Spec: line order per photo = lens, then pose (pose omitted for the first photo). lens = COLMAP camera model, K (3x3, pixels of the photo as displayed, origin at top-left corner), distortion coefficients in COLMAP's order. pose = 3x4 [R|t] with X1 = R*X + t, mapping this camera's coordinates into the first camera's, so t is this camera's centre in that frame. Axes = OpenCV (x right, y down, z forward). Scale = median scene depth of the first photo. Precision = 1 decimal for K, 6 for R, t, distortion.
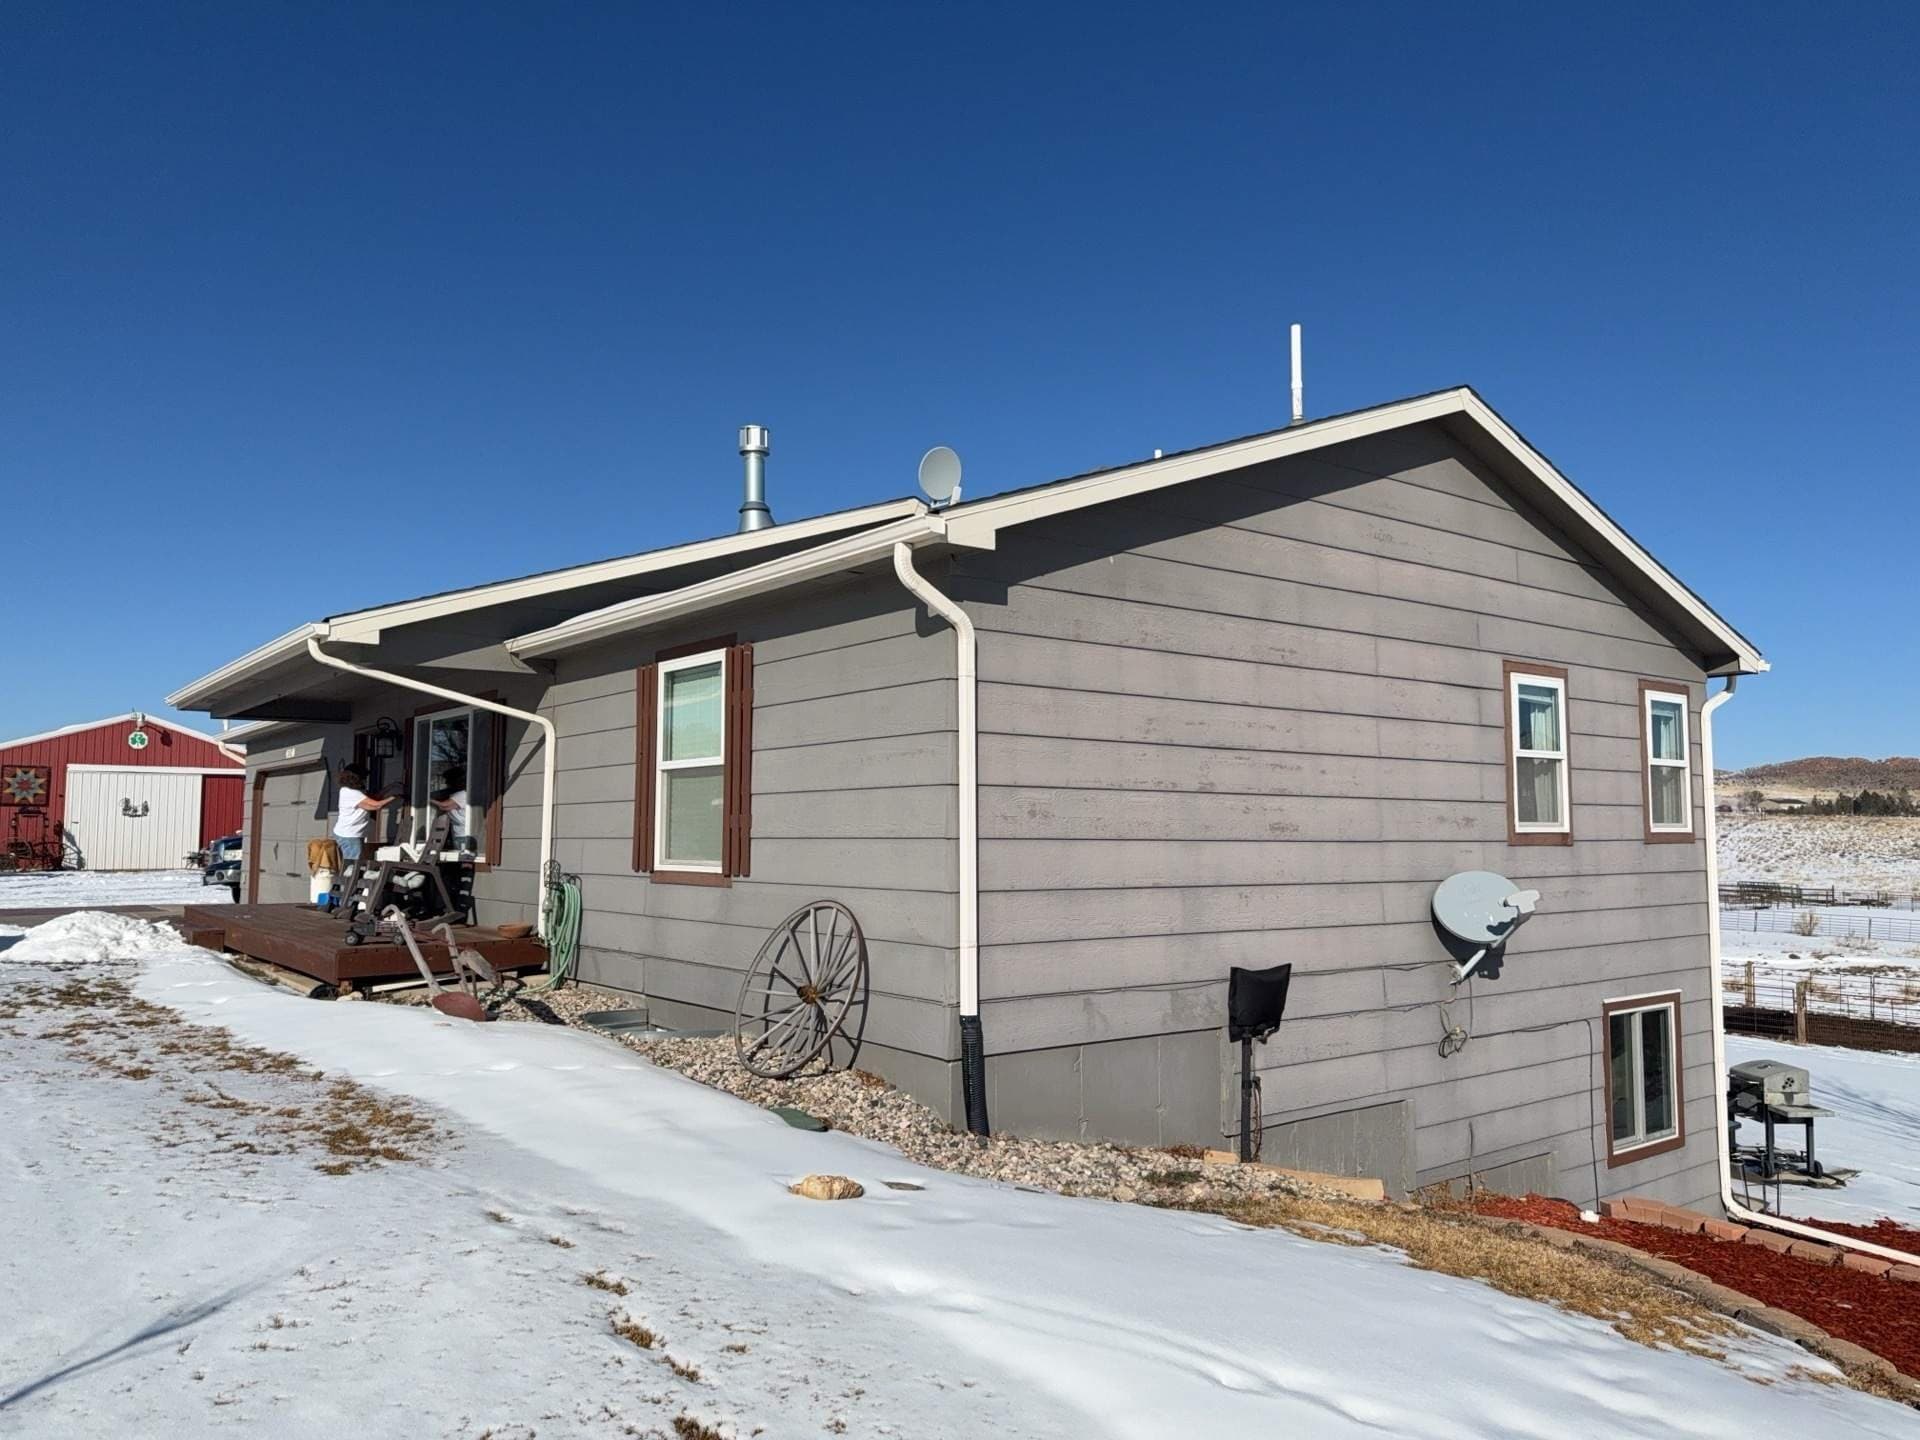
lens RADIAL K [[1347.7, 0, 960.0], [0, 1347.7, 720.0], [0, 0, 1]] dist [0.003829, 0.001810]
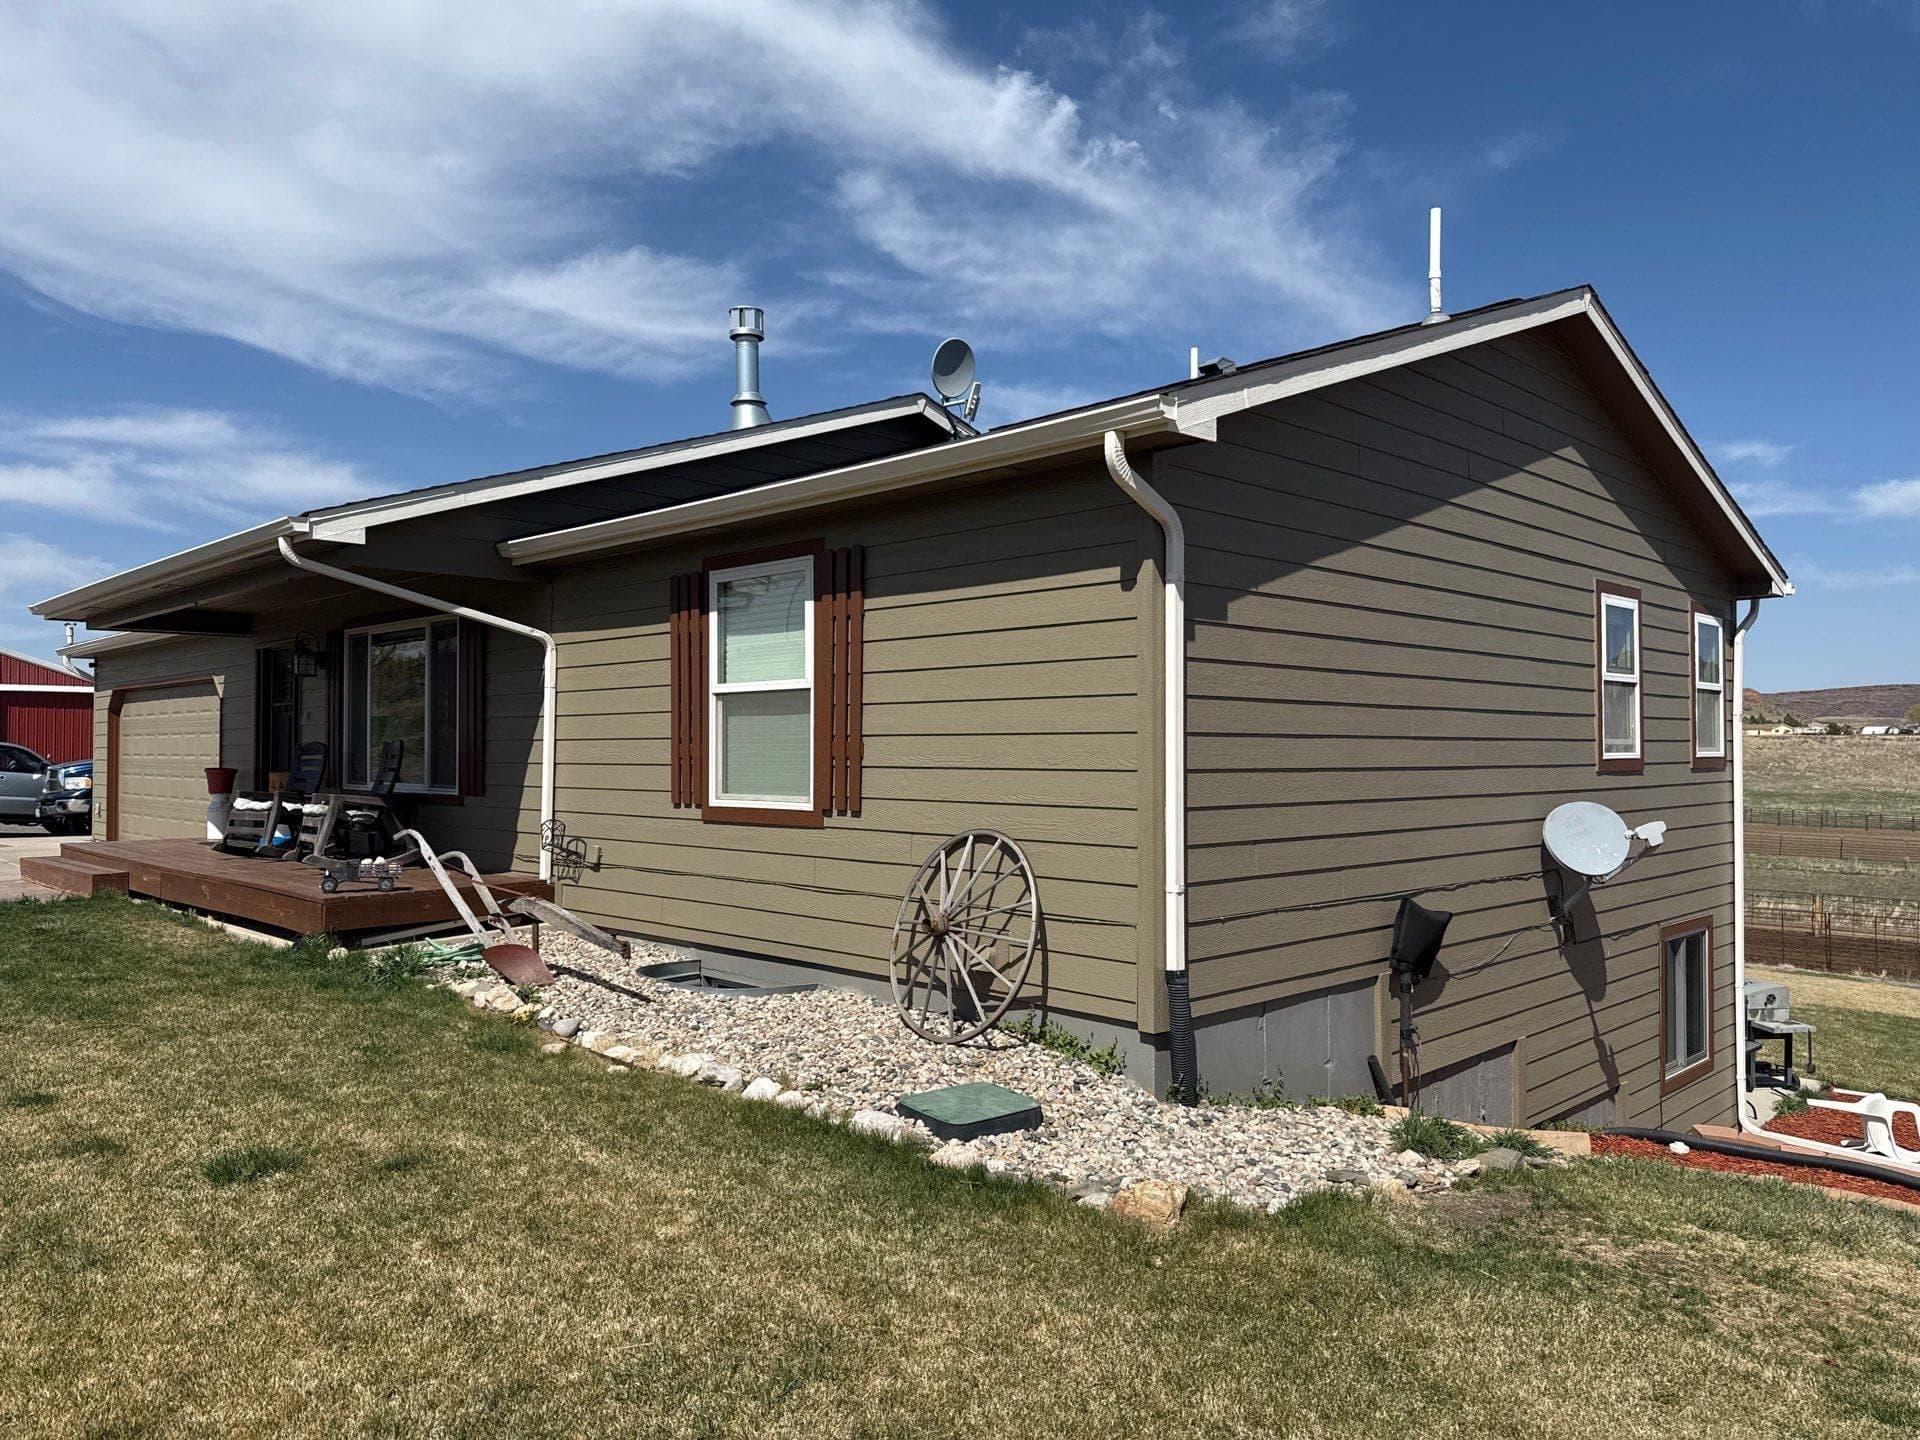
lens RADIAL K [[1347.7, 0, 960.0], [0, 1347.7, 720.0], [0, 0, 1]] dist [0.003829, 0.001810]
pose [[0.992767, -0.000278, 0.120056, -0.167695], [-0.006901, 0.998212, 0.059380, 0.001450], [-0.119858, -0.059779, 0.990990, 0.106607]]
